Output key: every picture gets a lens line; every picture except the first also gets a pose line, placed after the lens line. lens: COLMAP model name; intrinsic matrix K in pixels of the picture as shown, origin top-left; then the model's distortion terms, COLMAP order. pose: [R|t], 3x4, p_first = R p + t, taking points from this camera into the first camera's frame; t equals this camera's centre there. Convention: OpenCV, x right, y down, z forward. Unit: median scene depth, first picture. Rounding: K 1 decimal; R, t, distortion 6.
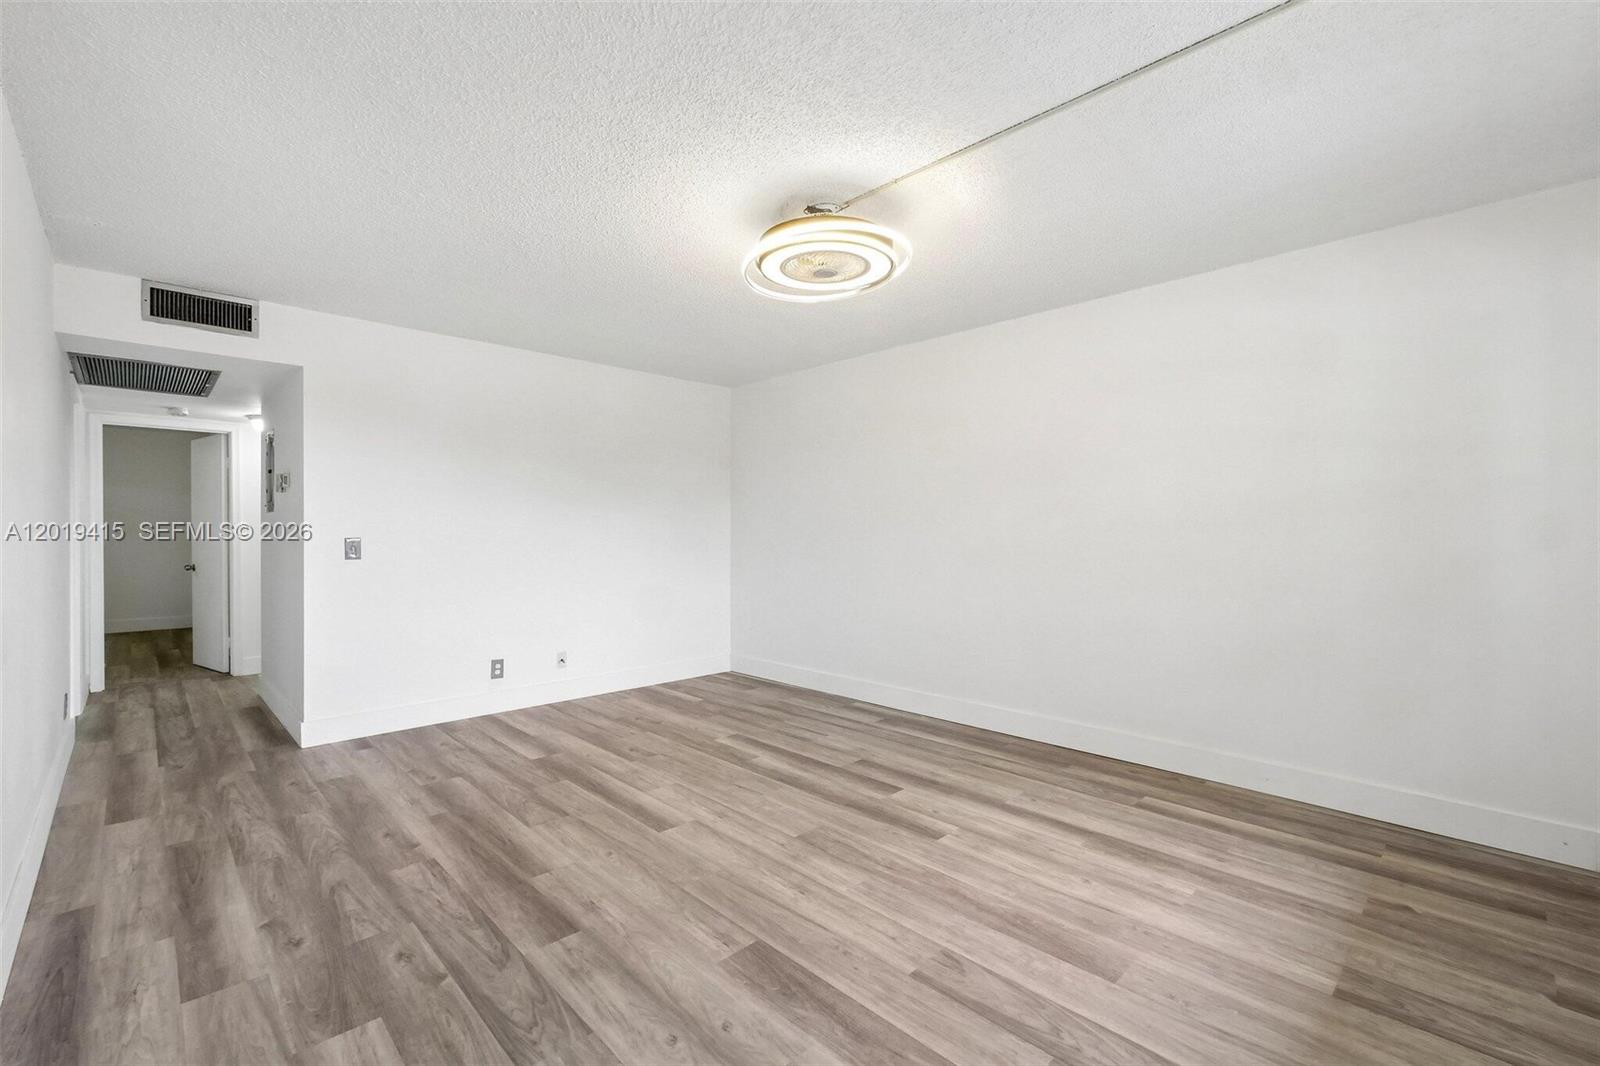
lens RADIAL K [[684.0, 0, 799.4], [0, 684.0, 537.1], [0, 0, 1]] dist [-0.004787, 0.000589]
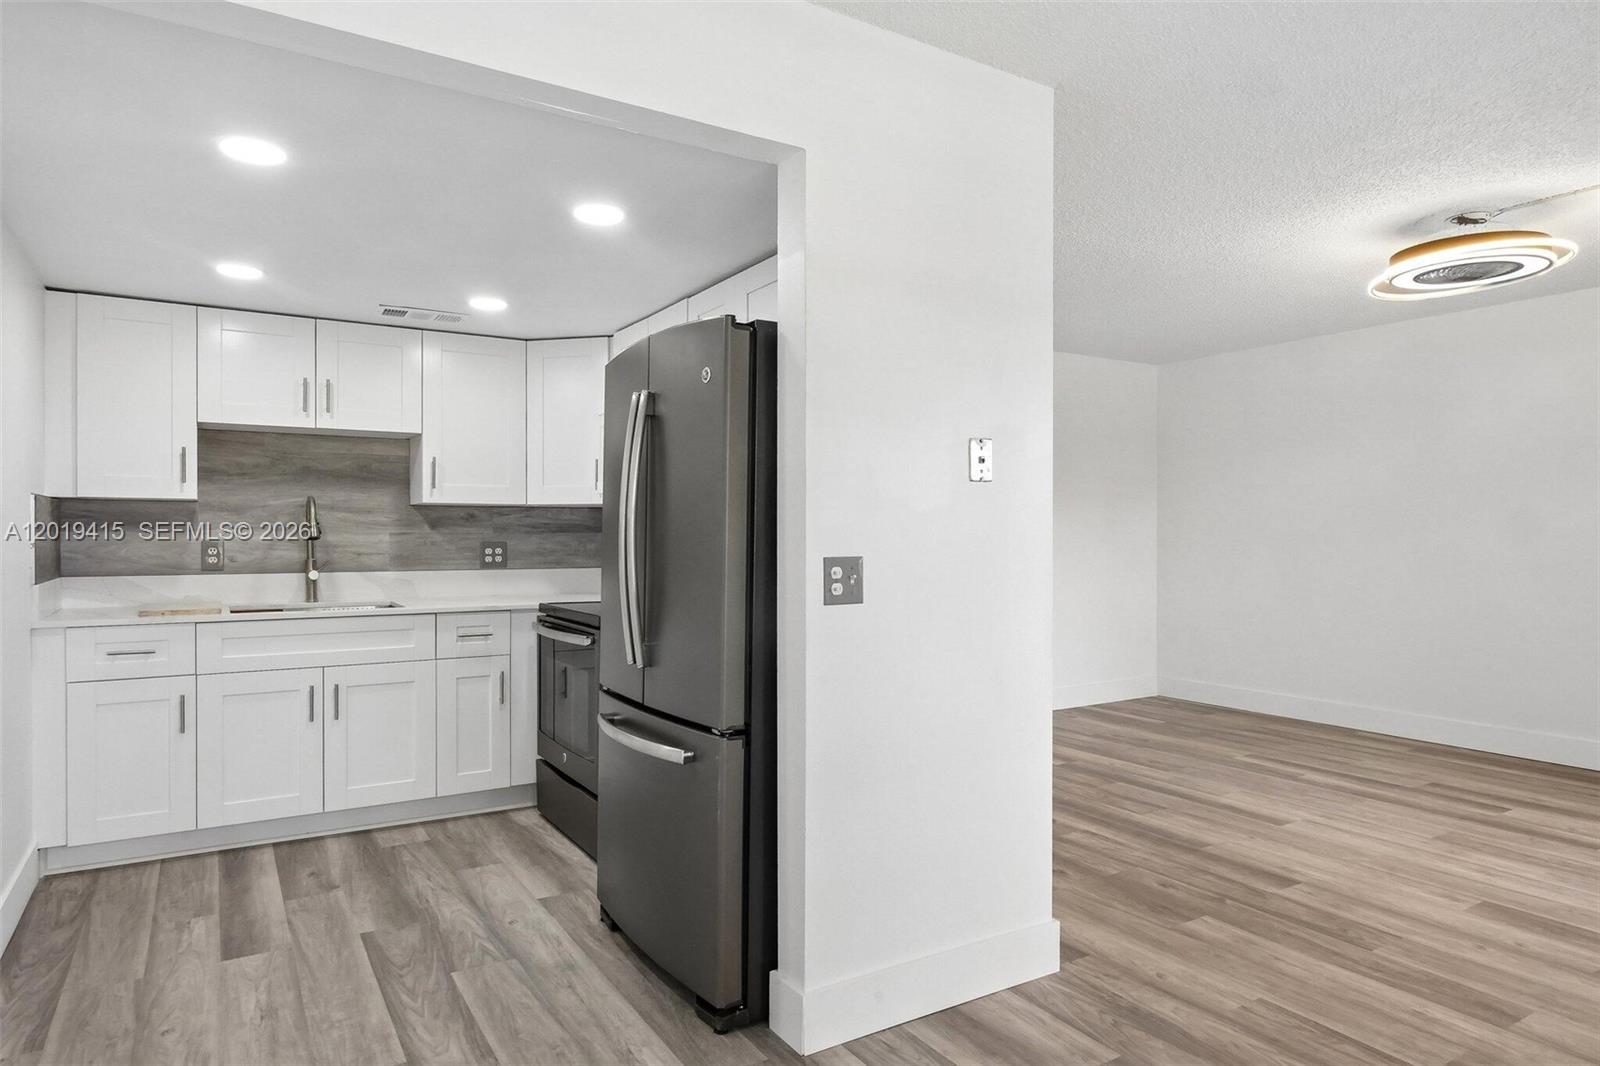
lens RADIAL K [[954.4, 0, 804.0], [0, 954.4, 540.5], [0, 0, 1]] dist [0.006338, -0.004159]
pose [[0.977150, 0.002369, -0.212538, -0.503726], [-0.001702, 0.999993, 0.003324, -0.003671], [0.212544, -0.002886, 0.977147, -0.474989]]
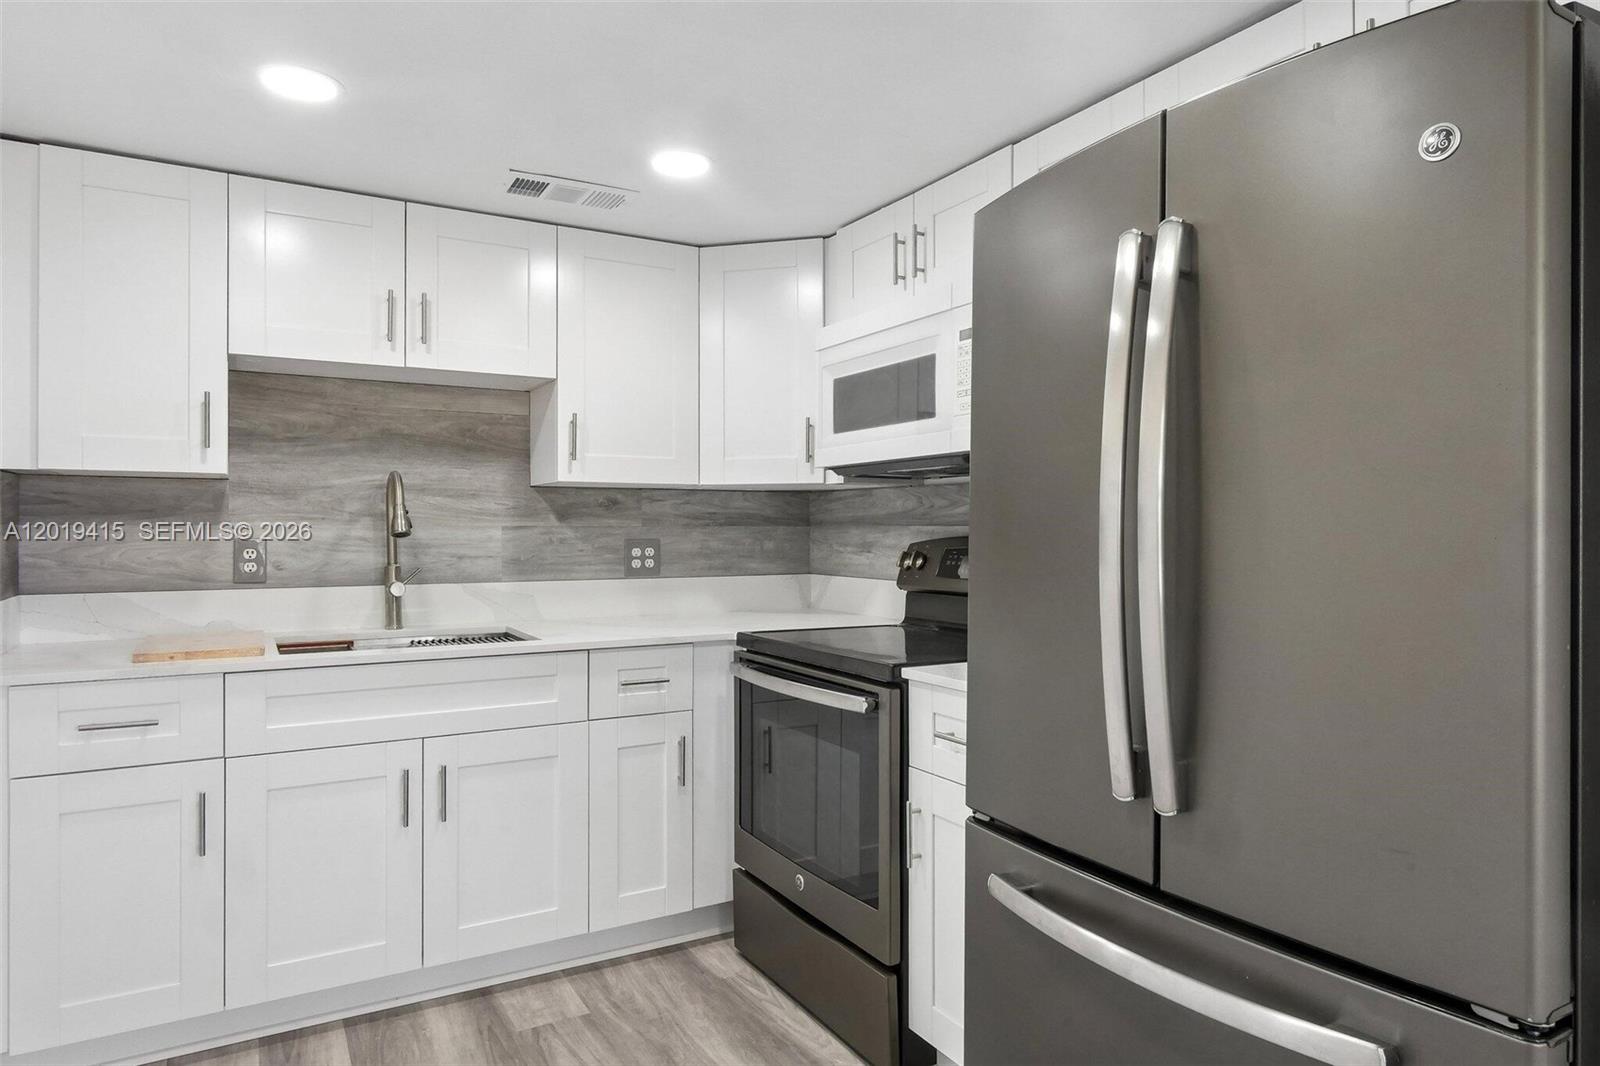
lens RADIAL K [[954.4, 0, 806.4], [0, 954.4, 528.2], [0, 0, 1]] dist [0.006338, -0.004159]
pose [[0.971788, -0.000922, -0.235854, -0.855544], [-0.000056, 0.999991, -0.004139, -0.003296], [0.235855, 0.004036, 0.971780, -0.115365]]
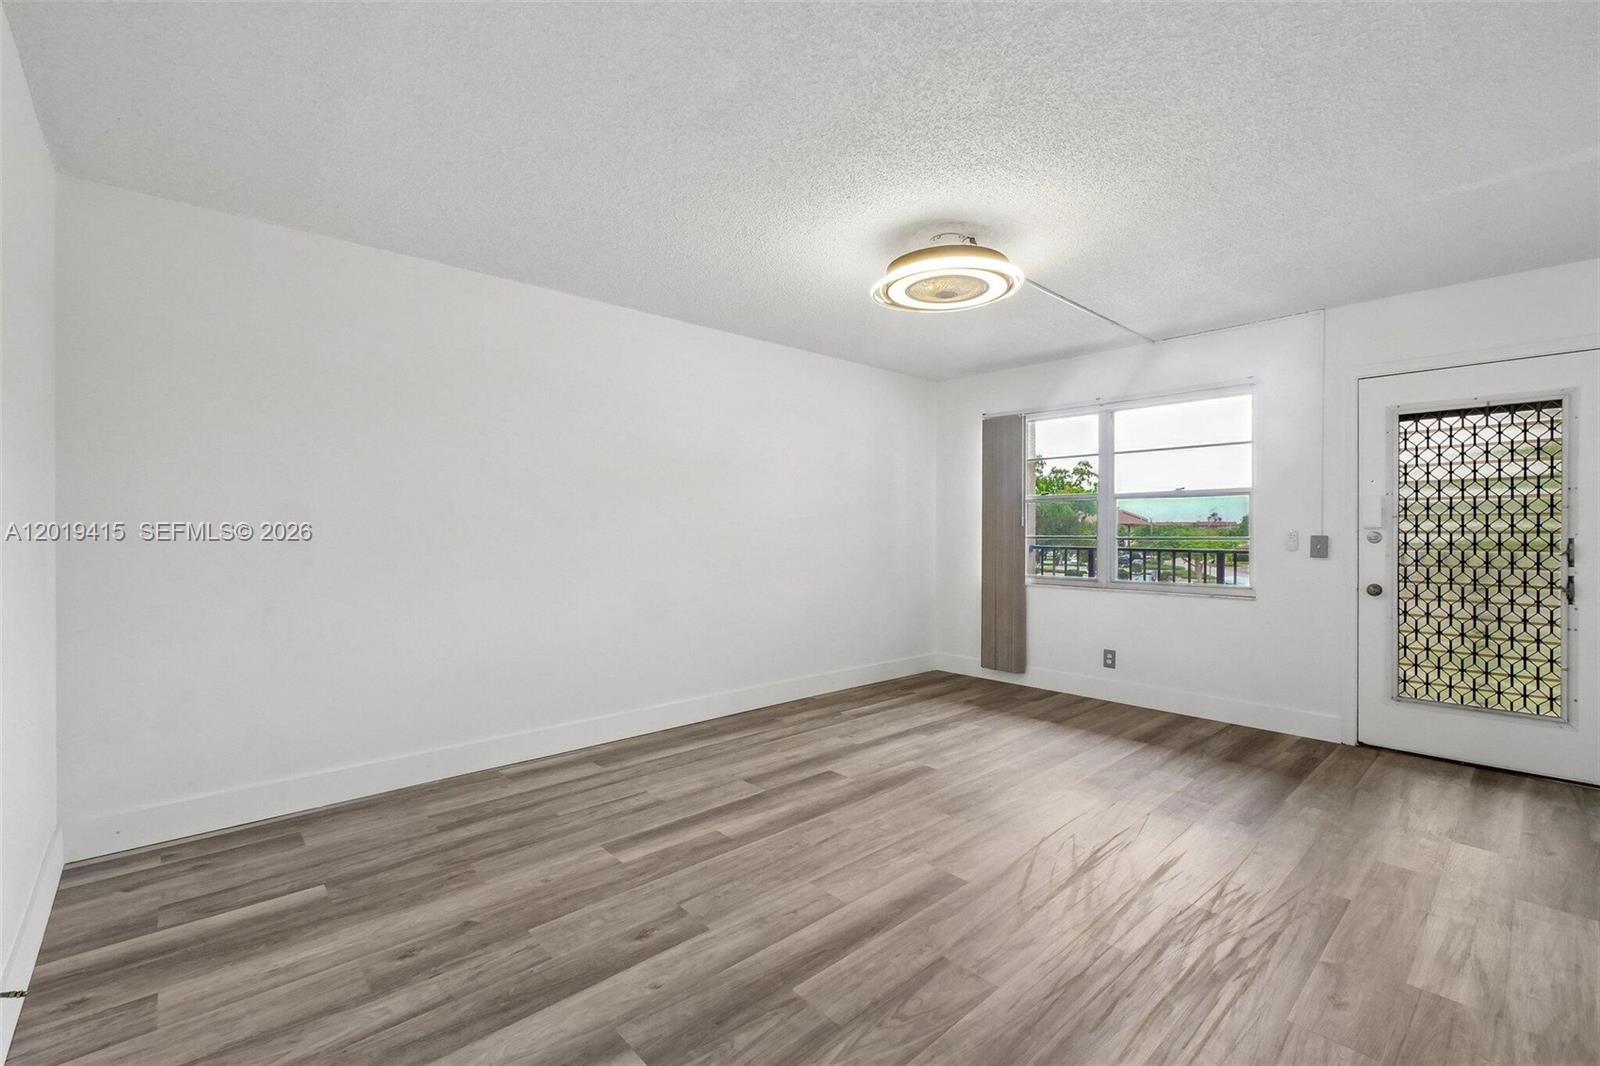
lens RADIAL K [[684.0, 0, 788.4], [0, 684.0, 532.5], [0, 0, 1]] dist [-0.004787, 0.000589]
pose [[0.039009, -0.003467, 0.999233, -0.886234], [0.003265, 0.999989, 0.003342, -0.005142], [-0.999234, 0.003132, 0.039020, 0.993483]]
